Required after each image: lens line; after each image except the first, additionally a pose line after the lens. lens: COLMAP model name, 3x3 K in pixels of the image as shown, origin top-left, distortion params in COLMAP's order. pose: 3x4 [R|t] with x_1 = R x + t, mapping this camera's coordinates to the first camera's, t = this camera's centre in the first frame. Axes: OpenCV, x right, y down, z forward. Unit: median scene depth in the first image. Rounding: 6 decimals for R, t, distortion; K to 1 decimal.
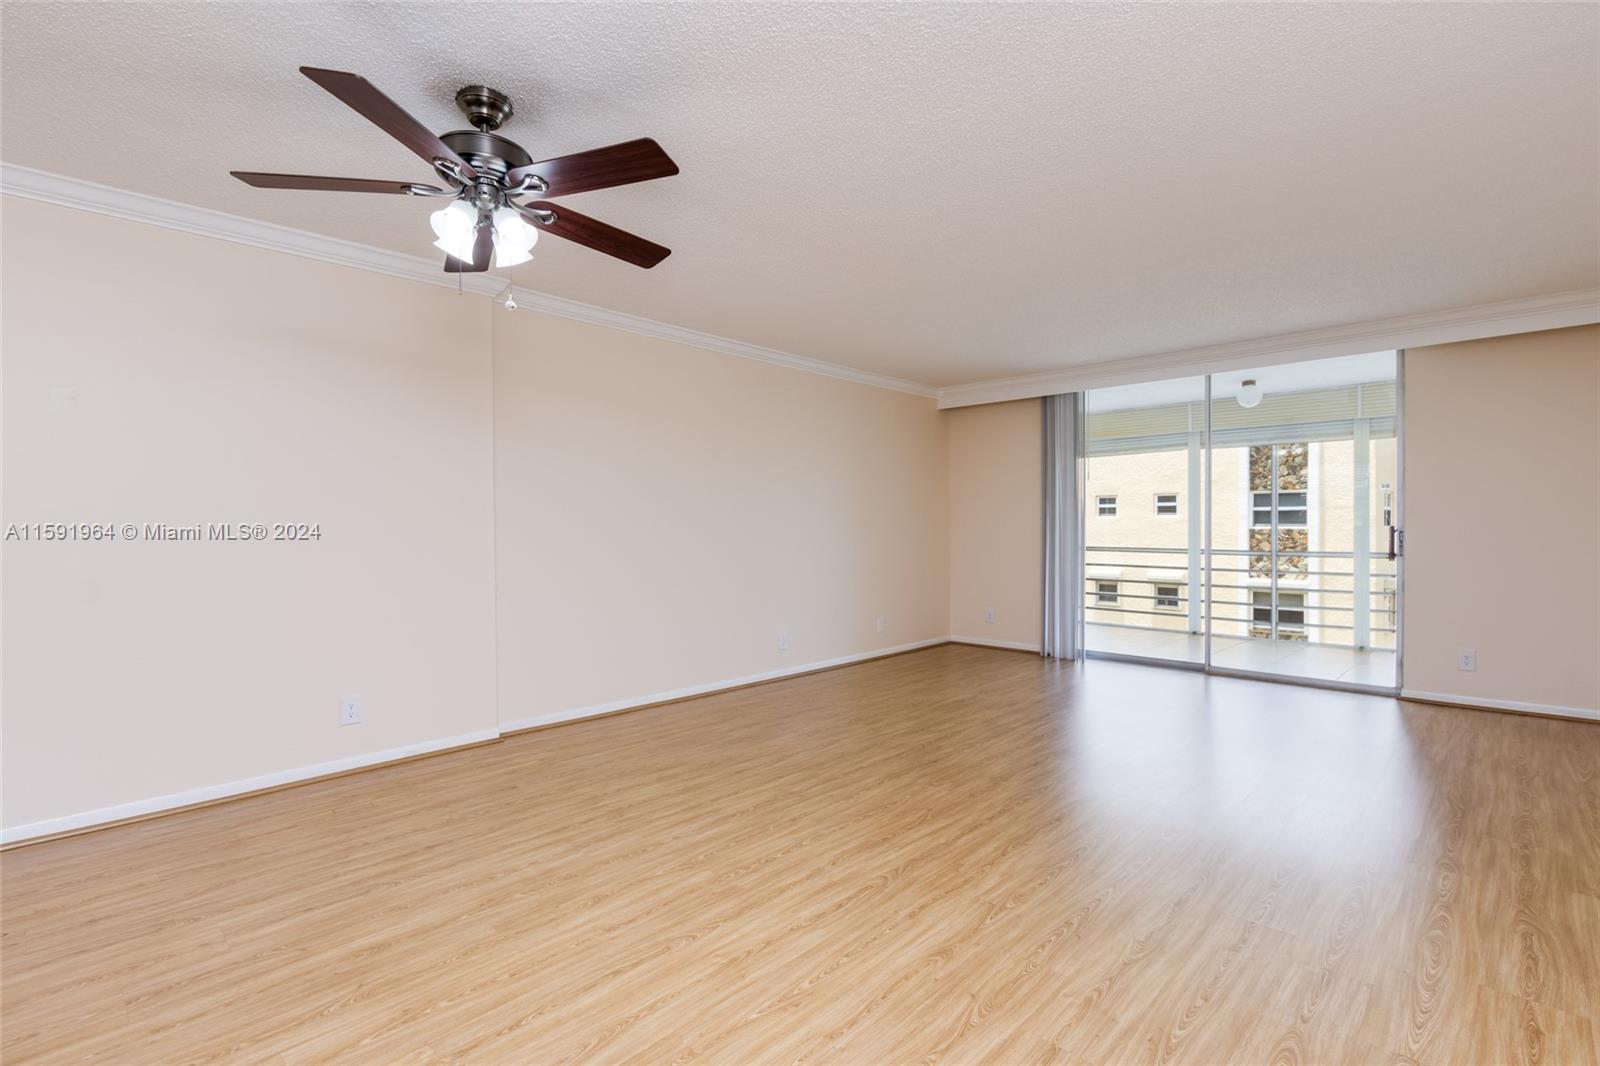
lens RADIAL K [[741.5, 0, 804.6], [0, 741.5, 530.1], [0, 0, 1]] dist [0.004522, -0.000414]
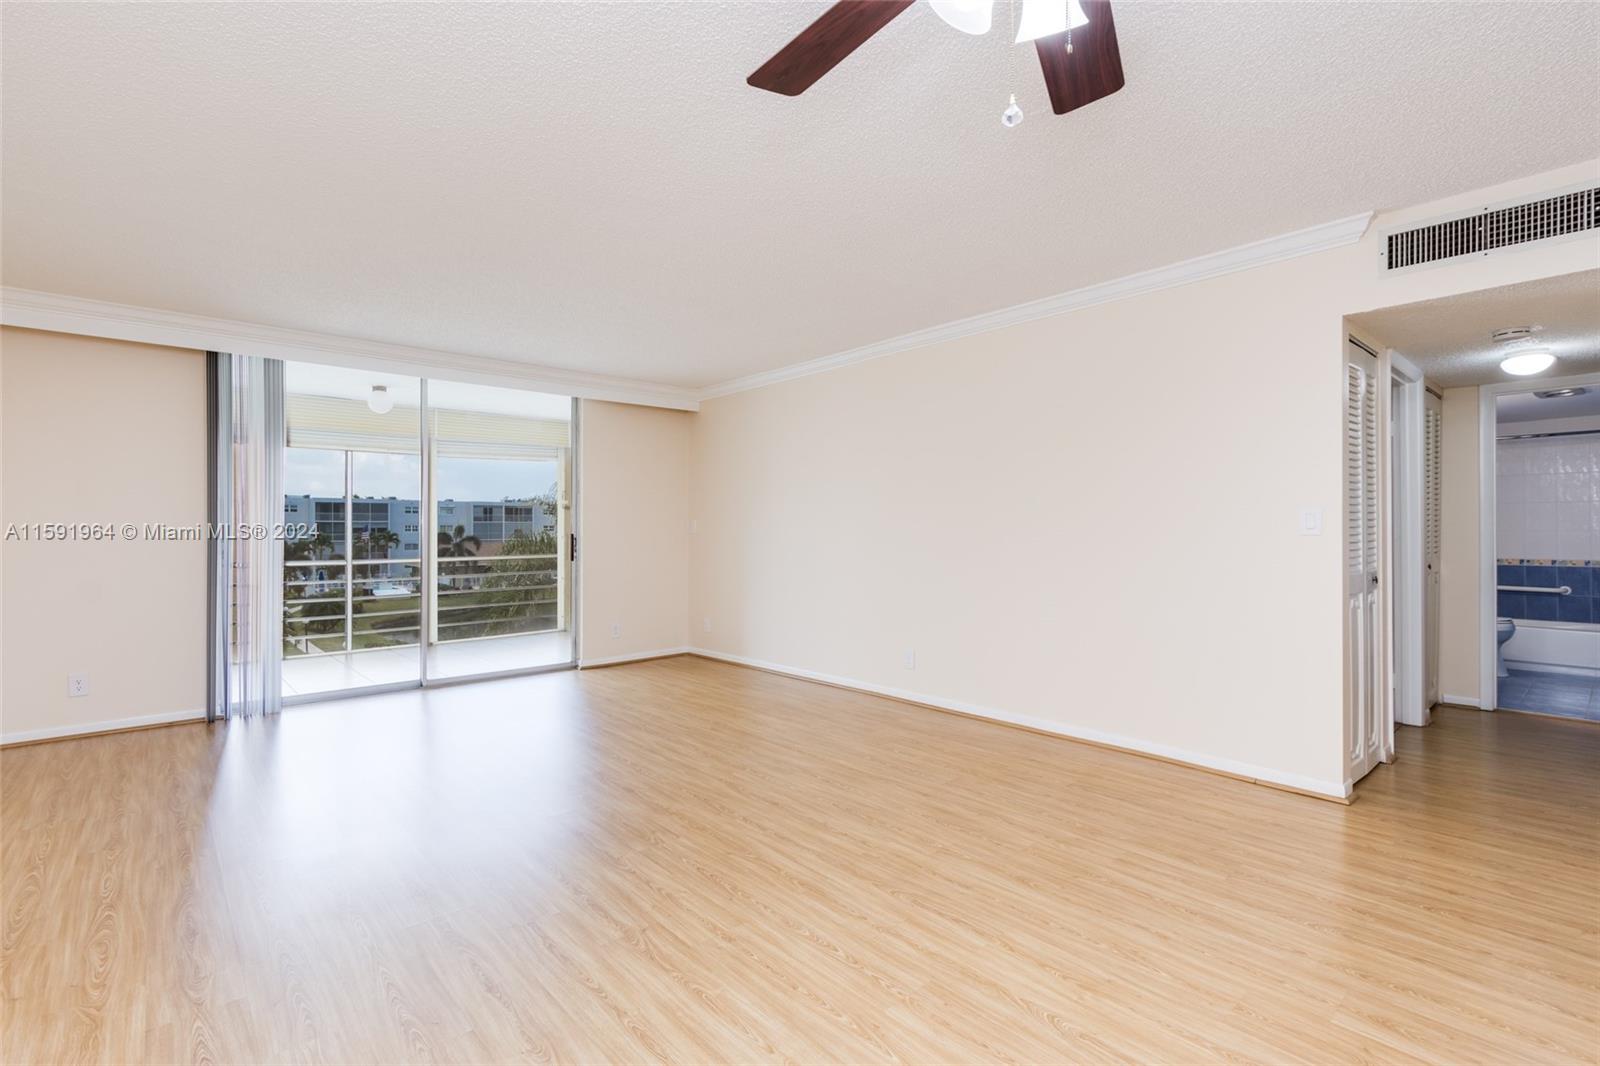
lens RADIAL K [[728.4, 0, 803.6], [0, 728.4, 527.4], [0, 0, 1]] dist [0.005498, -0.001185]
pose [[0.079628, 0.008334, 0.996790, -0.798804], [0.009483, 0.999913, -0.009118, -0.005309], [-0.996780, 0.010178, 0.079542, 0.958737]]
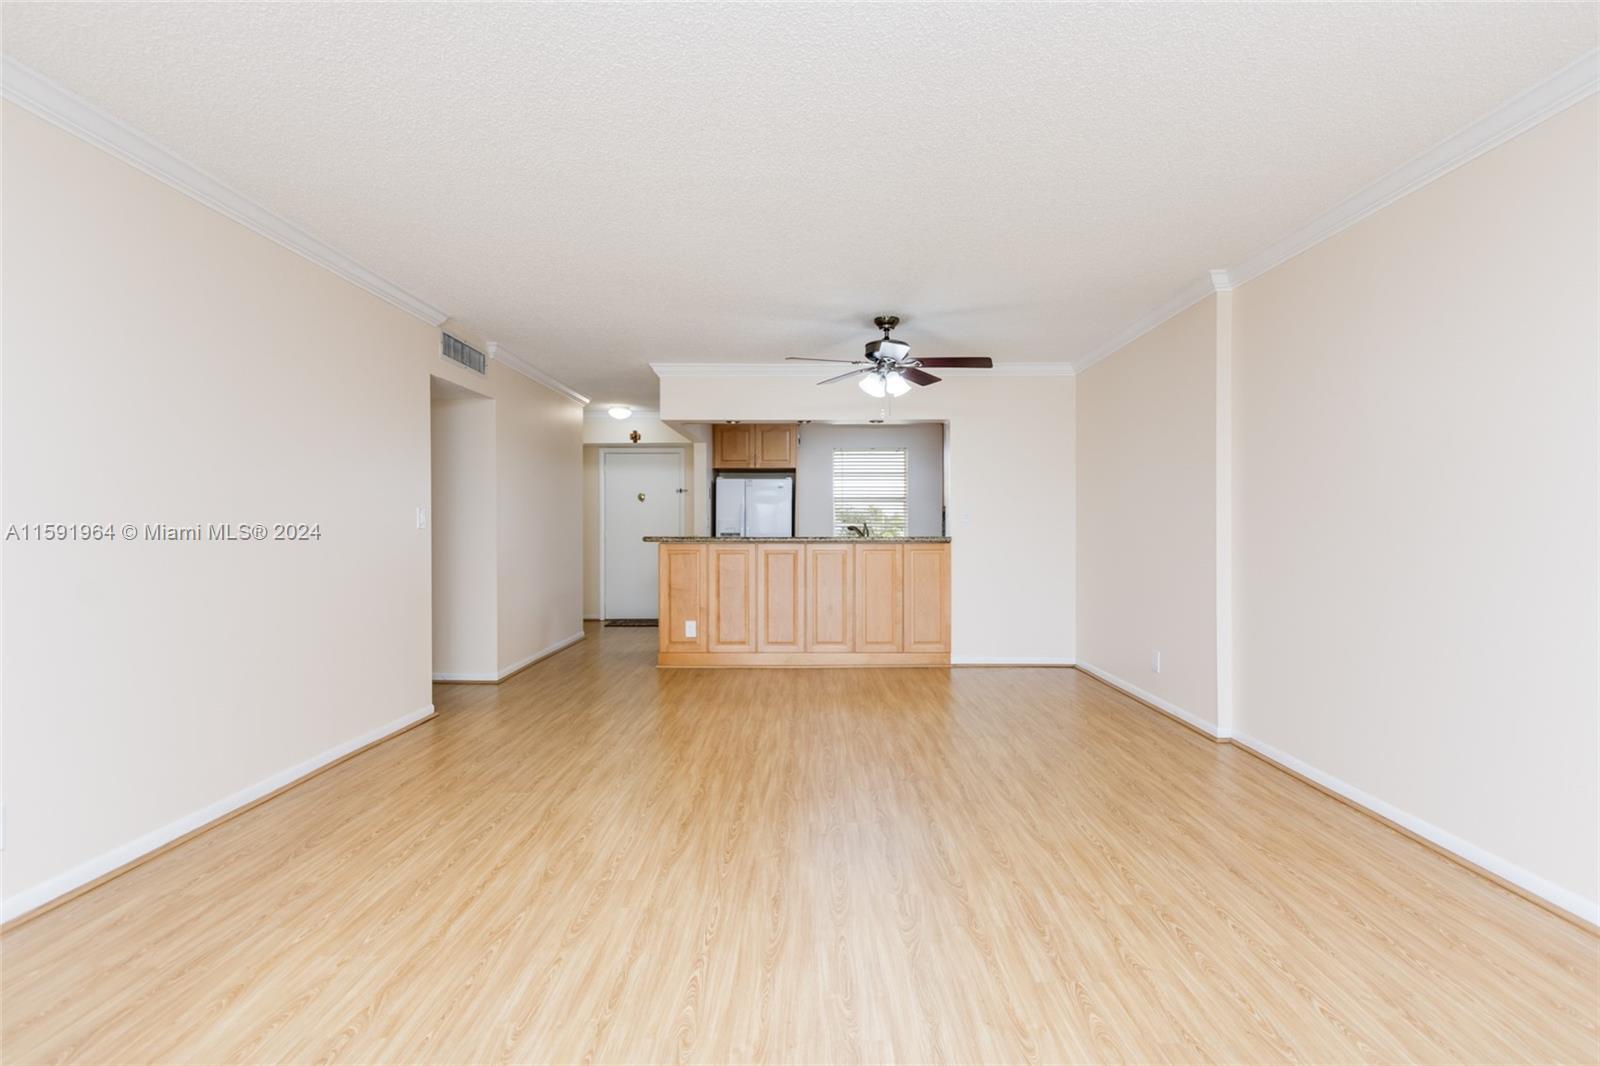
lens RADIAL K [[733.3, 0, 802.8], [0, 733.3, 527.5], [0, 0, 1]] dist [0.007076, -0.001477]
pose [[-0.730136, 0.007337, -0.683262, 0.978841], [0.000729, 0.999950, 0.009959, -0.013804], [0.683301, 0.006774, -0.730105, 1.999294]]
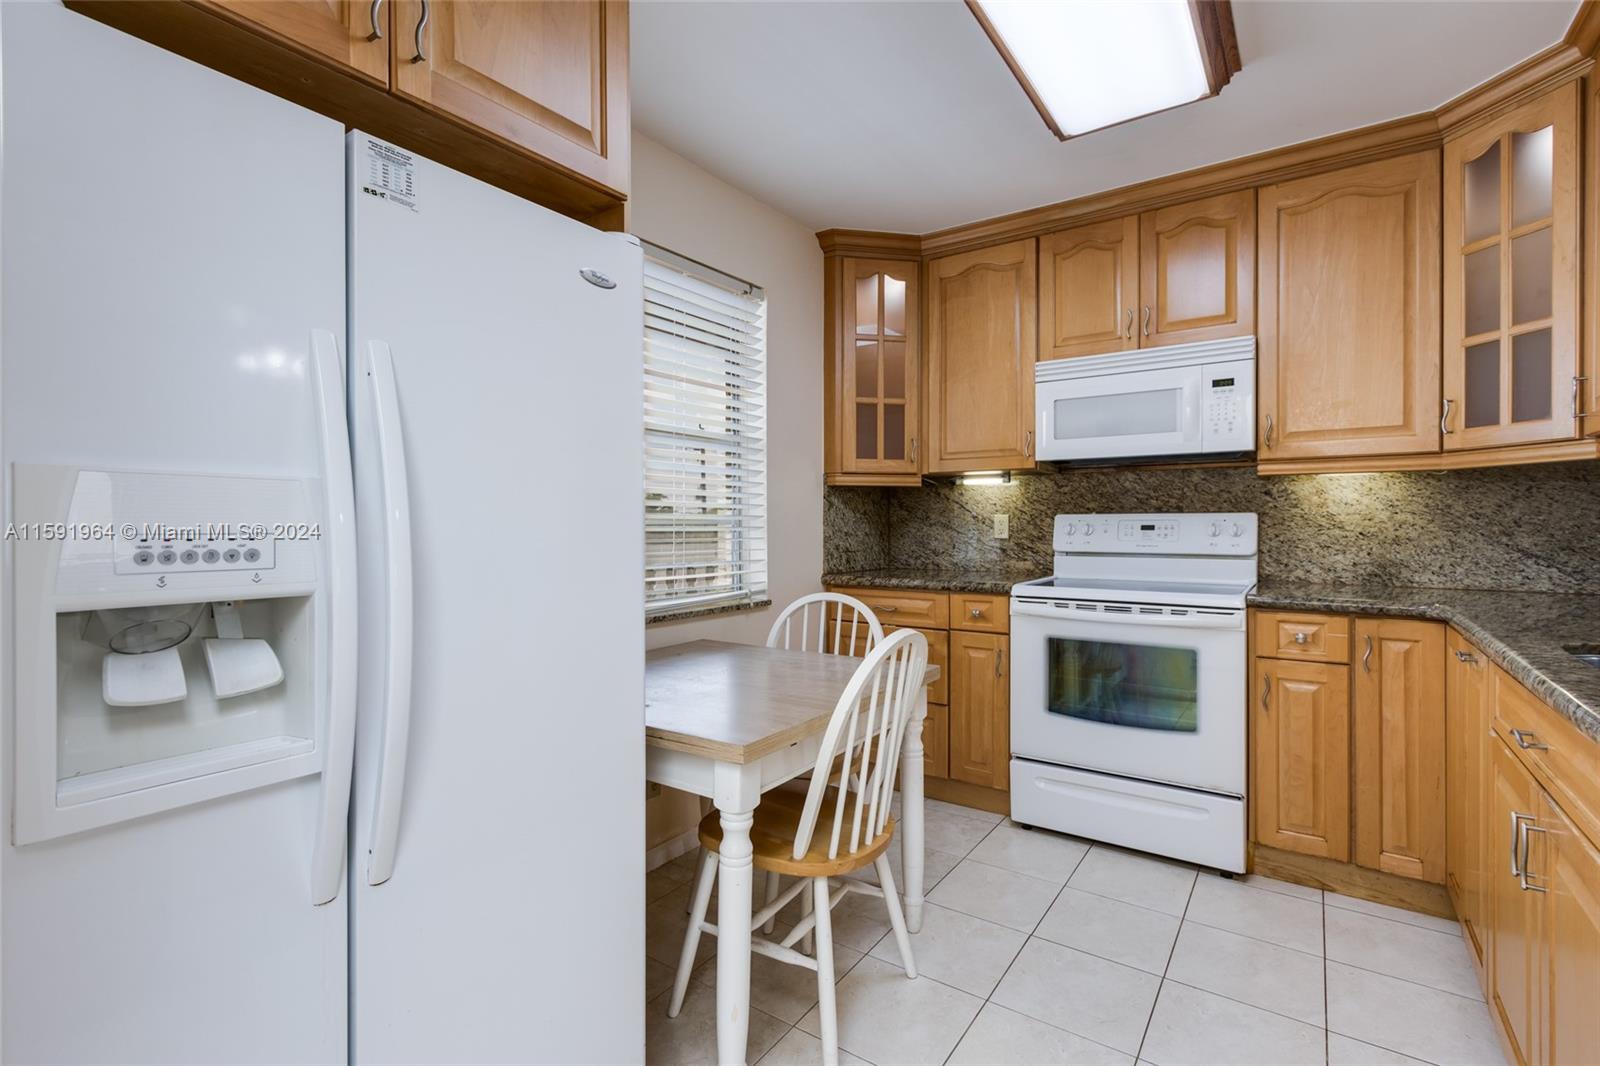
lens RADIAL K [[733.3, 0, 802.8], [0, 733.3, 527.5], [0, 0, 1]] dist [0.007076, -0.001477]
pose [[0.148807, 0.009423, -0.988821, -0.545093], [-0.003213, 0.999954, 0.009045, 0.008143], [0.988861, 0.001831, 0.148830, -0.228935]]
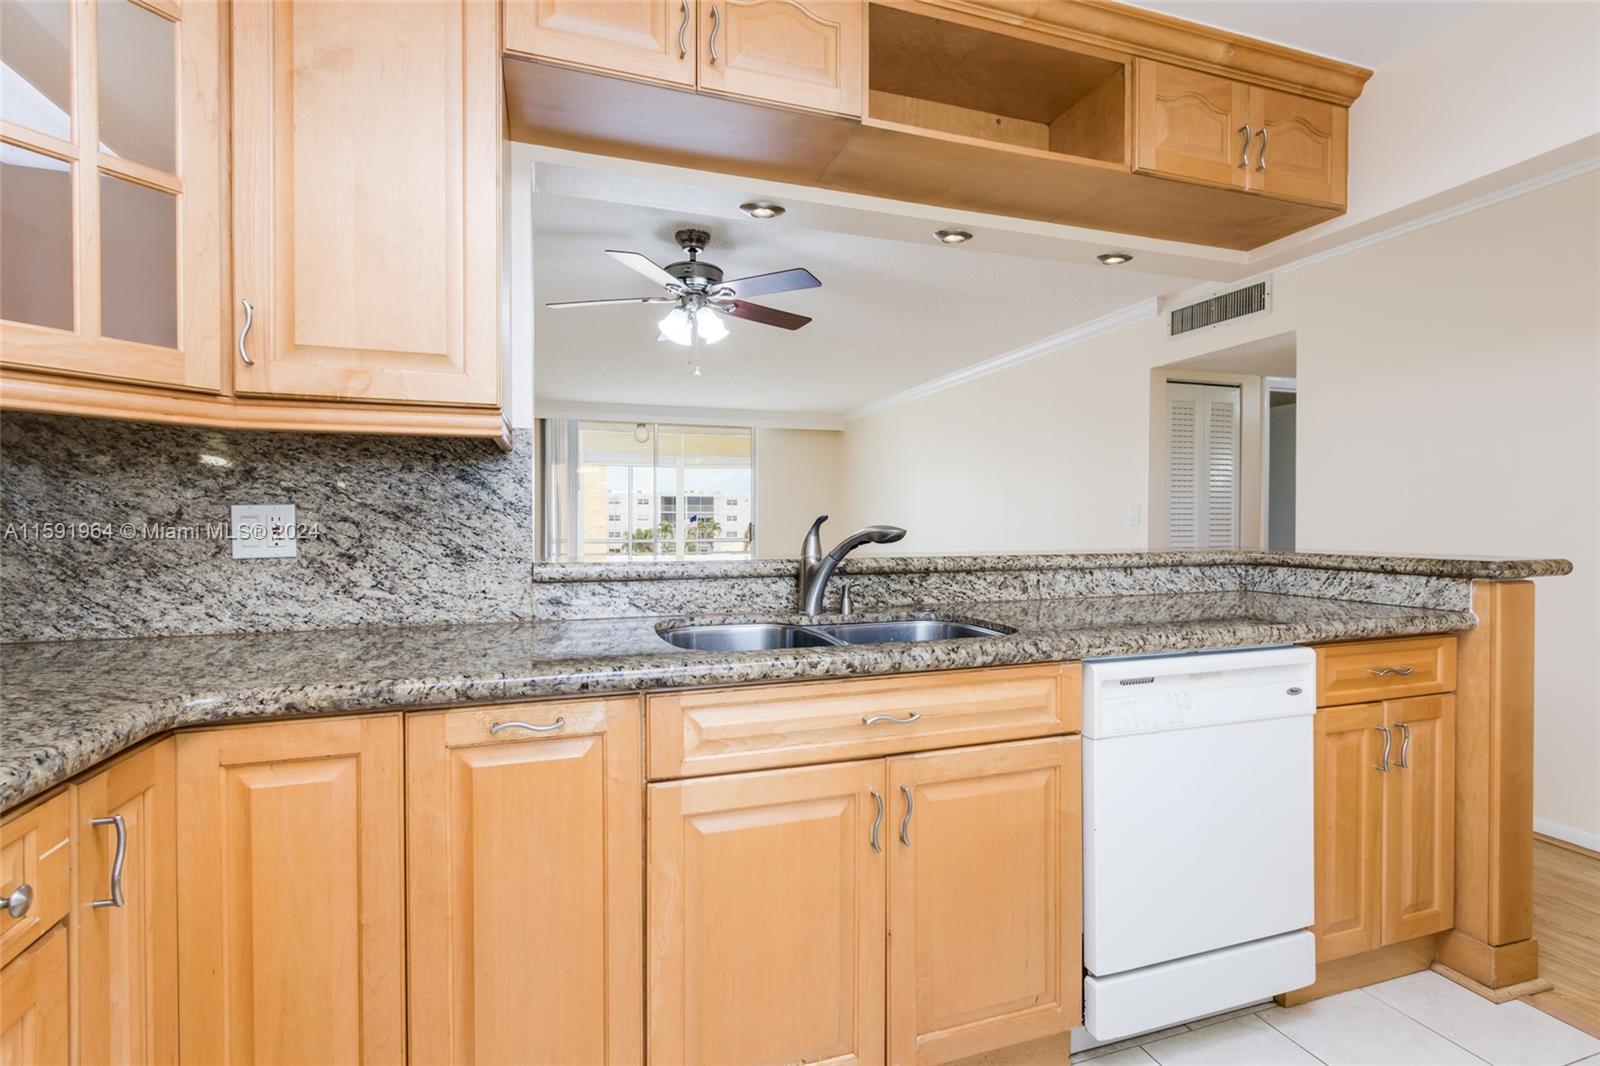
lens RADIAL K [[733.3, 0, 802.8], [0, 733.3, 527.5], [0, 0, 1]] dist [0.007076, -0.001477]
pose [[0.464449, -0.003457, 0.885593, -1.417062], [0.004450, 0.999989, 0.001570, 0.010005], [-0.885589, 0.003211, 0.464459, 0.111731]]
